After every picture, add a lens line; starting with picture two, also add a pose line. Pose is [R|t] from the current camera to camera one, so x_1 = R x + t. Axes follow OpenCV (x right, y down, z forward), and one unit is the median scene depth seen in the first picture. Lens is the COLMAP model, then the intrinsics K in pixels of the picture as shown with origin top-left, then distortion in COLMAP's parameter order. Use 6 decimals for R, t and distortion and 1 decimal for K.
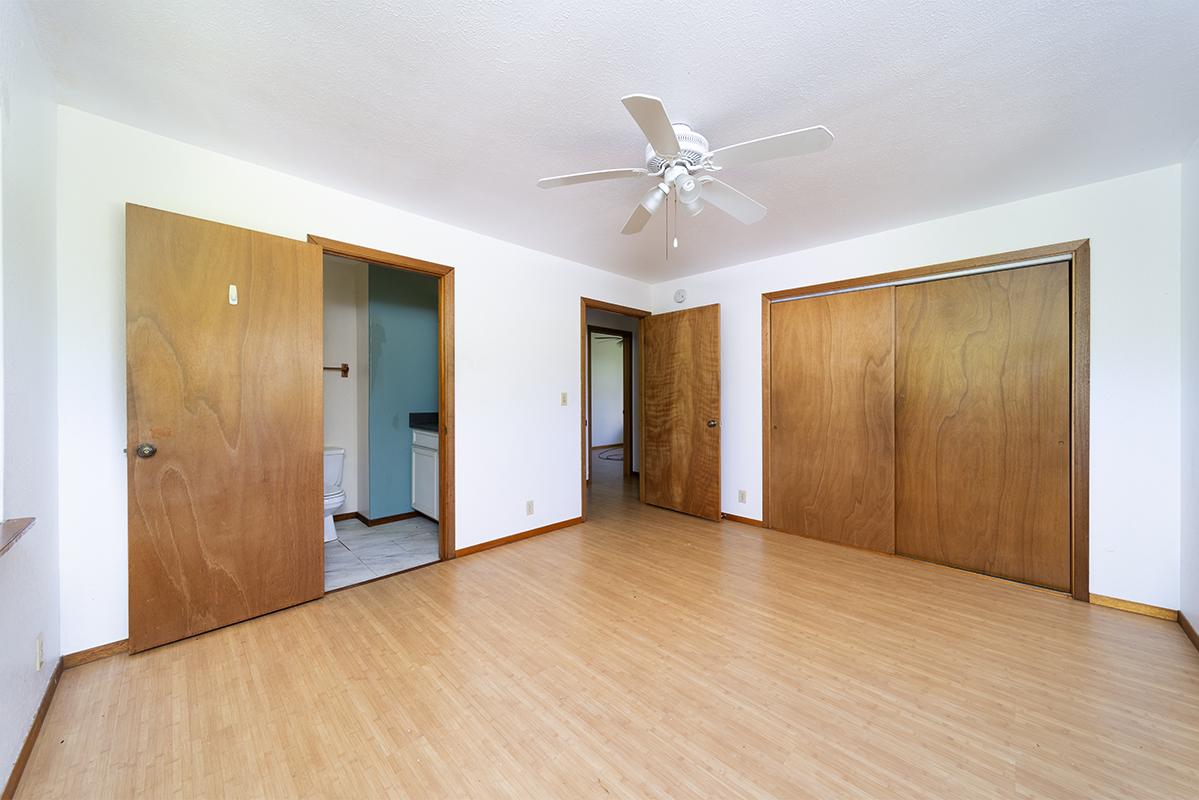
lens RADIAL K [[421.5, 0, 598.3], [0, 421.5, 398.0], [0, 0, 1]] dist [0.001022, -0.000040]
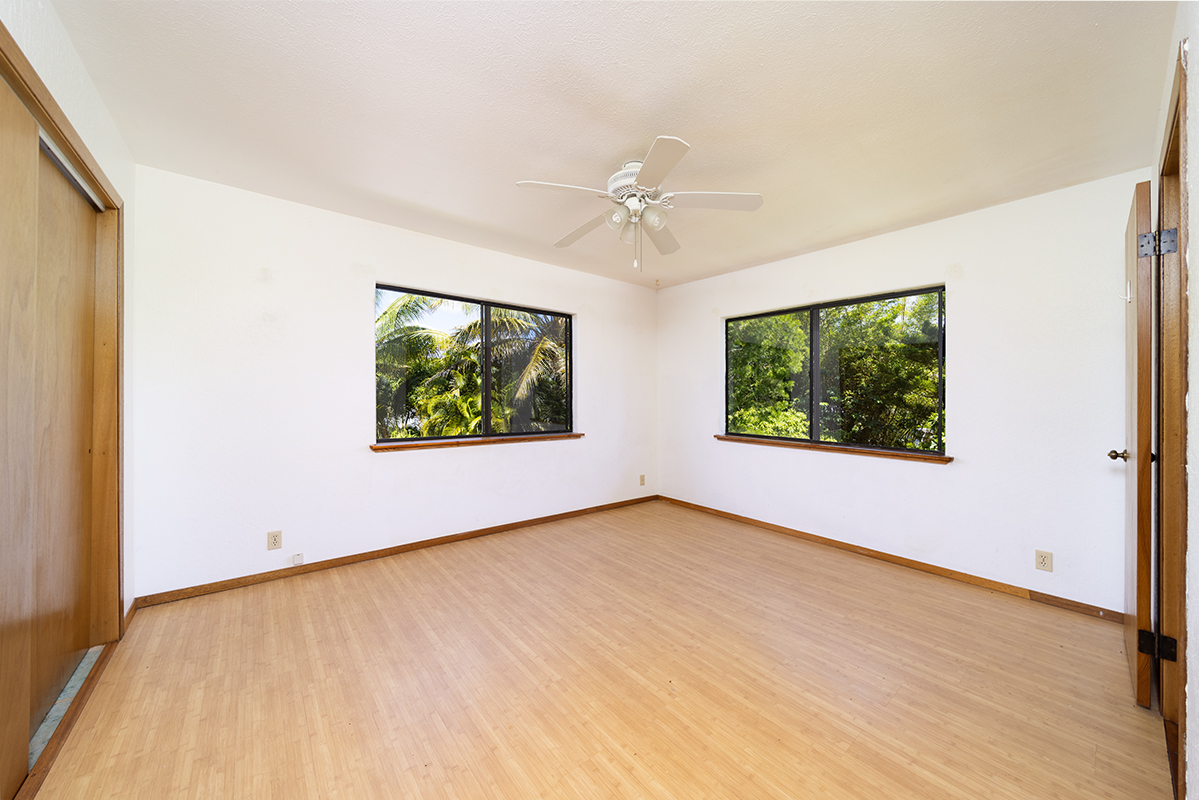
lens RADIAL K [[421.5, 0, 600.2], [0, 421.5, 395.9], [0, 0, 1]] dist [0.001022, -0.000040]
pose [[-0.994251, -0.016734, 0.105762, 0.169469], [-0.016410, 0.999858, 0.003936, -0.011913], [-0.105813, 0.002178, -0.994384, 2.124092]]
